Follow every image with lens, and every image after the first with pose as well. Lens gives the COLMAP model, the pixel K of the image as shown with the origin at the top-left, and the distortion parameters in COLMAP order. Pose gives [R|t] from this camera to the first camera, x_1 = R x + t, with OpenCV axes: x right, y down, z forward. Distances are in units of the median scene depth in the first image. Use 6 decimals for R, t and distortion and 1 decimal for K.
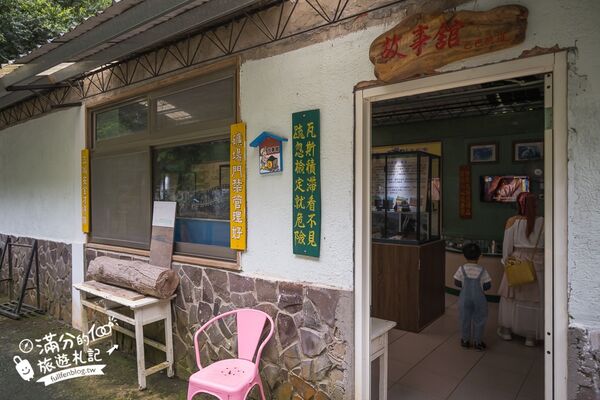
lens RADIAL K [[427.8, 0, 299.3], [0, 427.8, 199.6], [0, 0, 1]] dist [-0.000146, -0.001425]
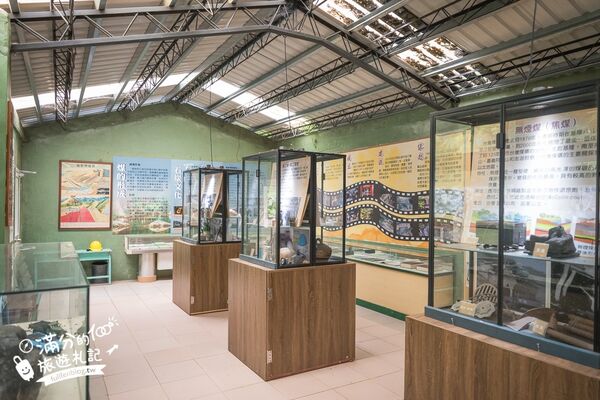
lens RADIAL K [[427.8, 0, 300.1], [0, 427.8, 200.4], [0, 0, 1]] dist [-0.000146, -0.001425]
pose [[0.935523, 0.012740, -0.353035, 0.167145], [-0.015348, 0.999872, -0.004588, -0.015196], [0.352931, 0.009711, 0.935599, 0.575778]]
